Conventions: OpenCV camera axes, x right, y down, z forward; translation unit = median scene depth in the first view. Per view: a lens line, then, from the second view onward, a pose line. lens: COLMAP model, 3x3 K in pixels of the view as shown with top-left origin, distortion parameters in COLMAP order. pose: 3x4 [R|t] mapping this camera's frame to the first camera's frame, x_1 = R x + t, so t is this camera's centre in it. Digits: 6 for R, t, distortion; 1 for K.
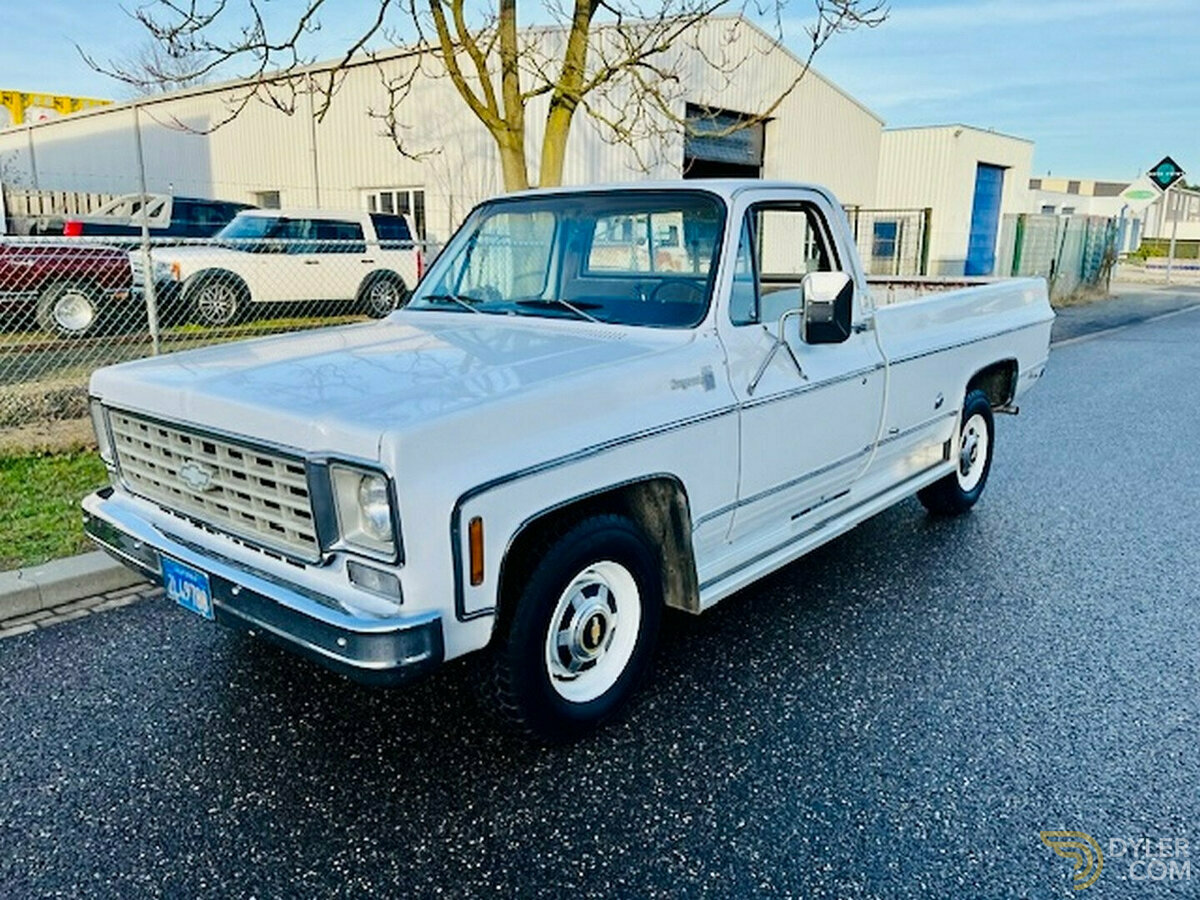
lens RADIAL K [[902.4, 0, 591.1], [0, 902.4, 447.1], [0, 0, 1]] dist [0.075727, -0.106186]
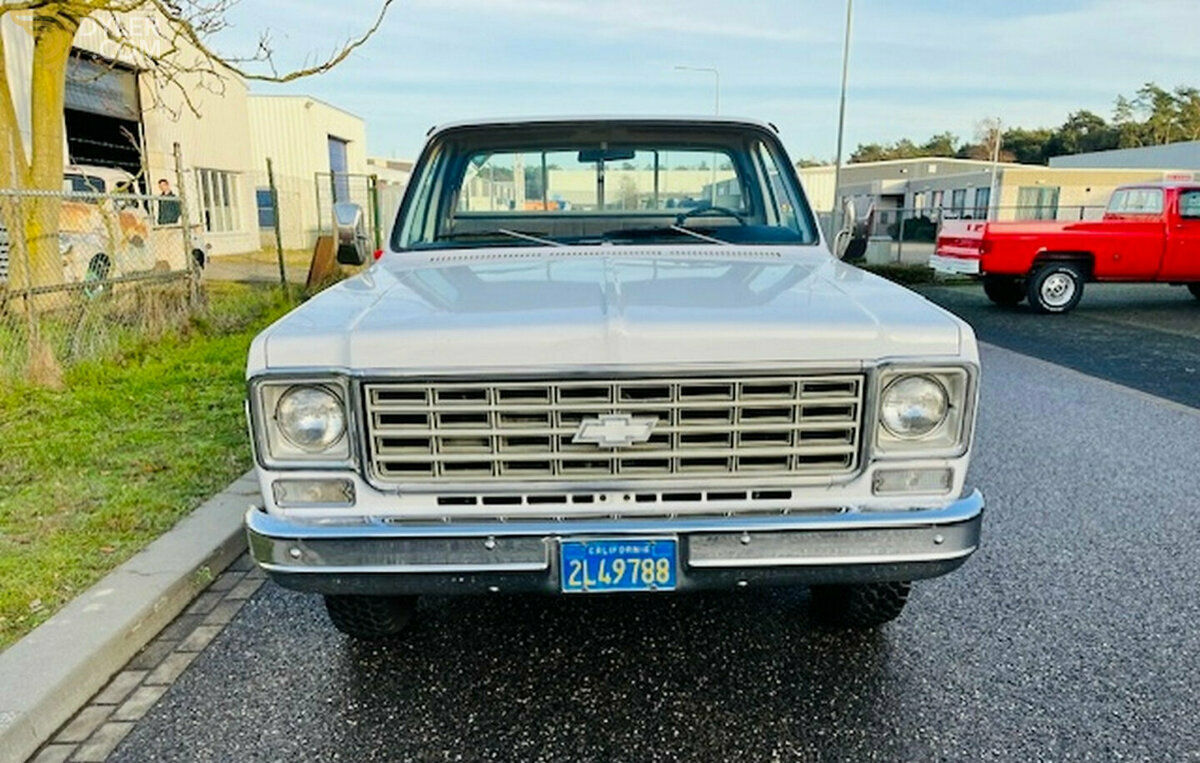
lens RADIAL K [[904.6, 0, 600.0], [0, 904.6, 440.4], [0, 0, 1]] dist [0.062787, -0.084746]
pose [[0.738628, -0.165677, 0.653437, -0.709430], [0.153167, 0.985222, 0.076665, -0.017741], [-0.656482, 0.043458, 0.753089, 0.280860]]
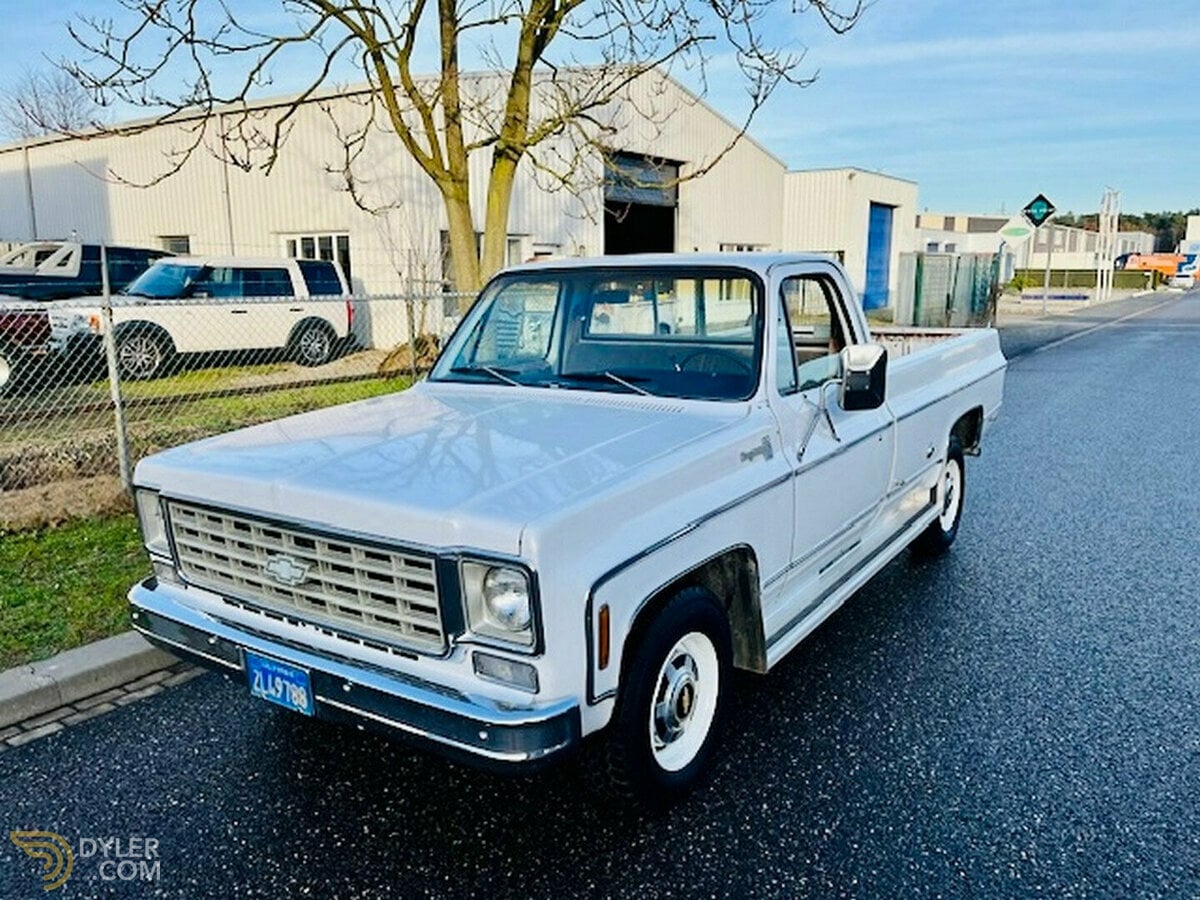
lens RADIAL K [[902.4, 0, 603.5], [0, 902.4, 456.6], [0, 0, 1]] dist [0.075727, -0.106186]
pose [[0.992471, -0.034815, 0.117428, -0.146996], [0.037787, 0.999017, -0.023175, -0.039901], [-0.116506, 0.027438, 0.992811, -0.018335]]
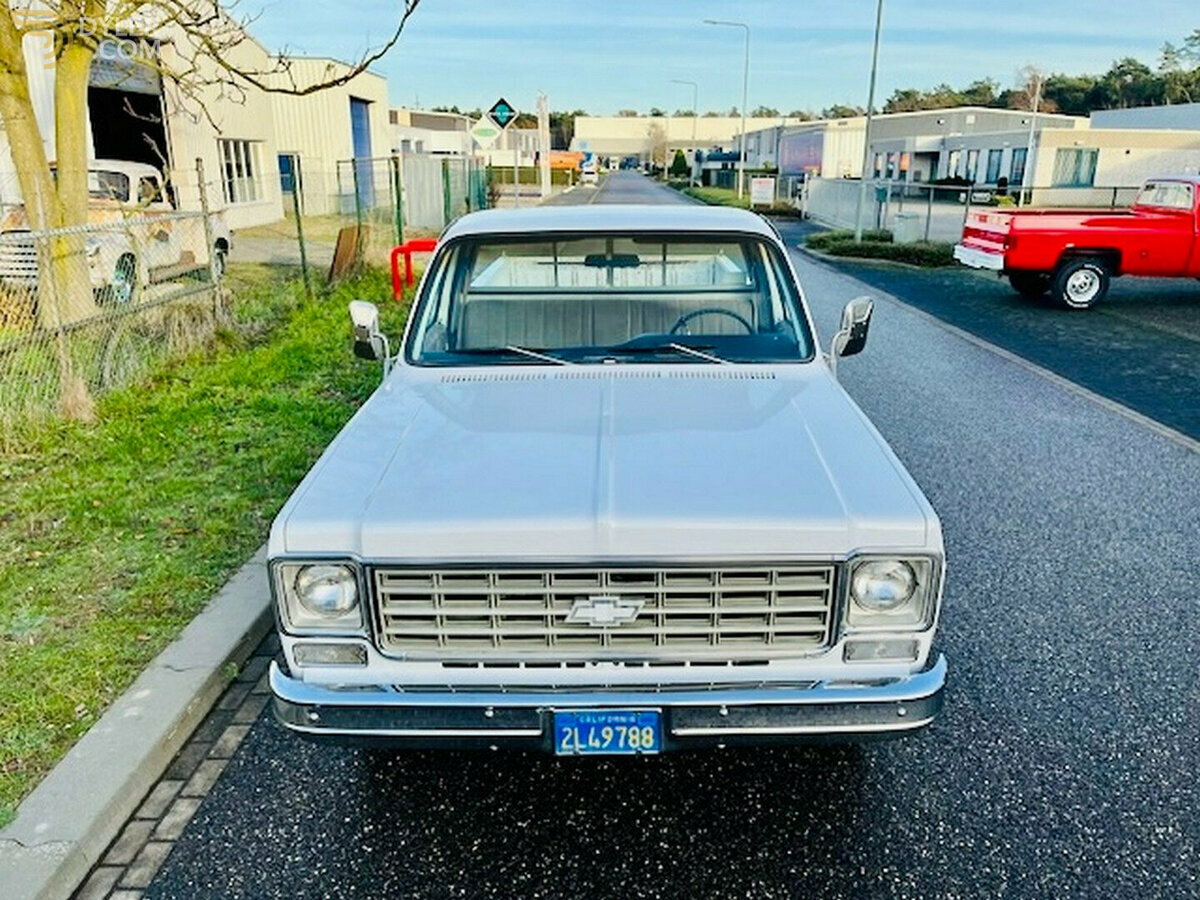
lens RADIAL K [[902.4, 0, 606.2], [0, 902.4, 456.8], [0, 0, 1]] dist [0.075727, -0.106186]
pose [[0.753544, -0.204345, 0.624831, -0.692541], [0.147148, 0.978776, 0.142639, -0.177071], [-0.640717, -0.015542, 0.767620, 0.226824]]
